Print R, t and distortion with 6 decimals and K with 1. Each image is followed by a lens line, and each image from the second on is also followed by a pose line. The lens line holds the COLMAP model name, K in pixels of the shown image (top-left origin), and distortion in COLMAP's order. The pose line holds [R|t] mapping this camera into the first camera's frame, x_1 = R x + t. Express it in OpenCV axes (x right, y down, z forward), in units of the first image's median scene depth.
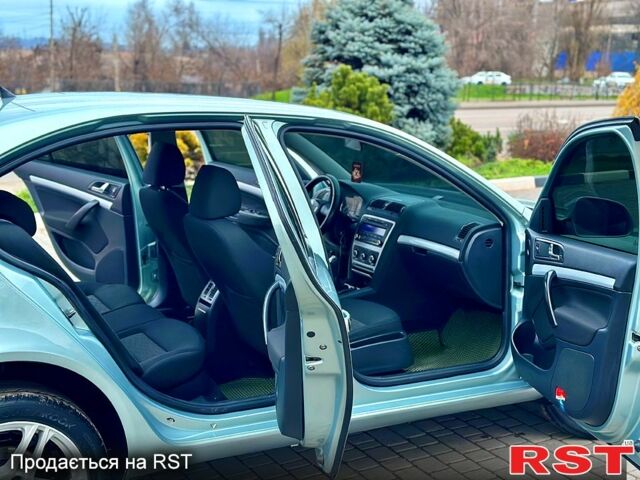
lens RADIAL K [[886.8, 0, 320.0], [0, 886.8, 240.0], [0, 0, 1]] dist [0.203190, -0.017028]
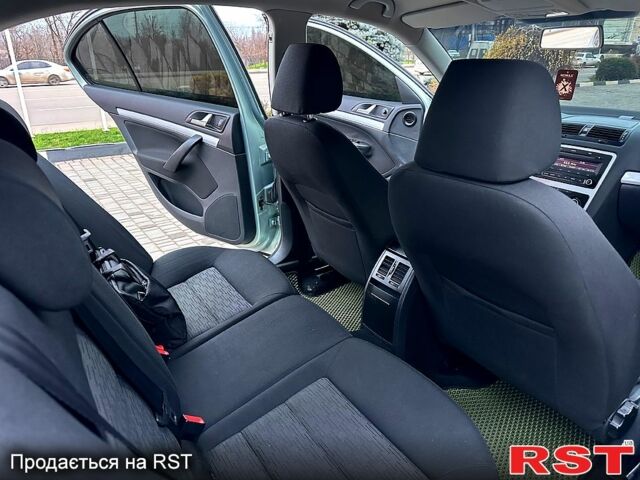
lens RADIAL K [[458.5, 0, 320.0], [0, 458.5, 240.0], [0, 0, 1]] dist [0.005250, -0.004450]
pose [[0.997518, -0.047039, 0.052398, -0.164710], [0.035364, 0.978147, 0.204883, -0.033147], [-0.060890, -0.202521, 0.977383, 0.562118]]
